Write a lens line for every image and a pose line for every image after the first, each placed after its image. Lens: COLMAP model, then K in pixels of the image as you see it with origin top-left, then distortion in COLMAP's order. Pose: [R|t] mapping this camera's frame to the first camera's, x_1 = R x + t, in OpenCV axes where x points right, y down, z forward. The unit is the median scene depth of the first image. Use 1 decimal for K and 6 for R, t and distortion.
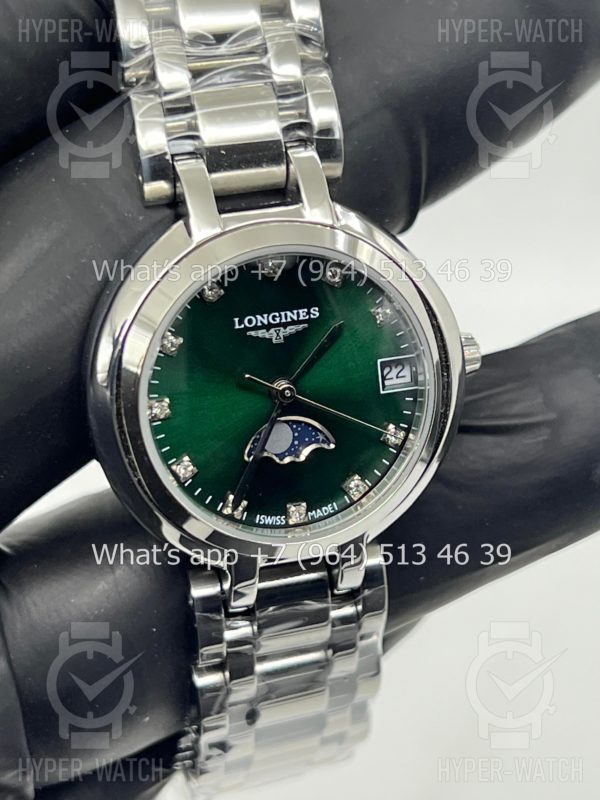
lens RADIAL K [[1897.1, 0, 300.0], [0, 1897.1, 400.0], [0, 0, 1]] dist [0.266904, -0.315759]
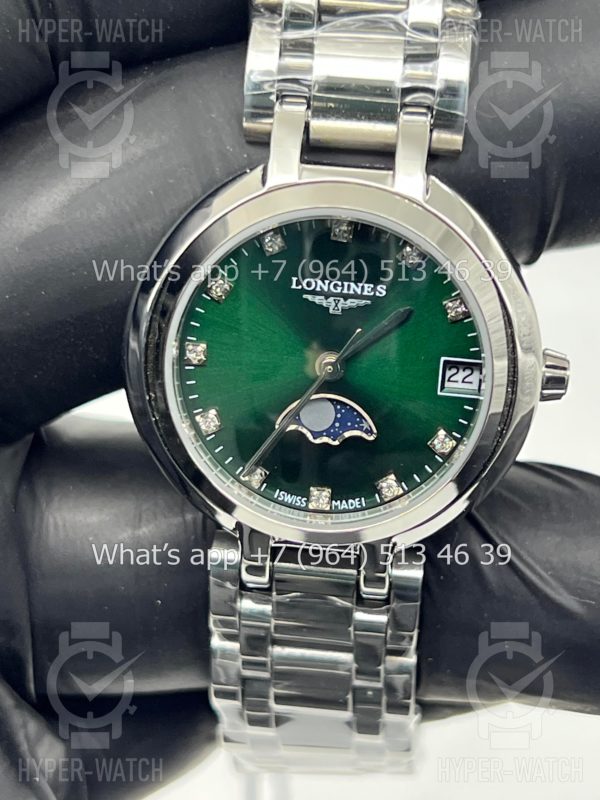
lens RADIAL K [[1897.1, 0, 300.0], [0, 1897.1, 400.0], [0, 0, 1]] dist [0.266904, -0.315759]
pose [[0.932039, 0.233596, -0.277012, 0.235526], [-0.230478, 0.972071, 0.044250, -0.025989], [0.279612, 0.022602, 0.959847, 0.107714]]
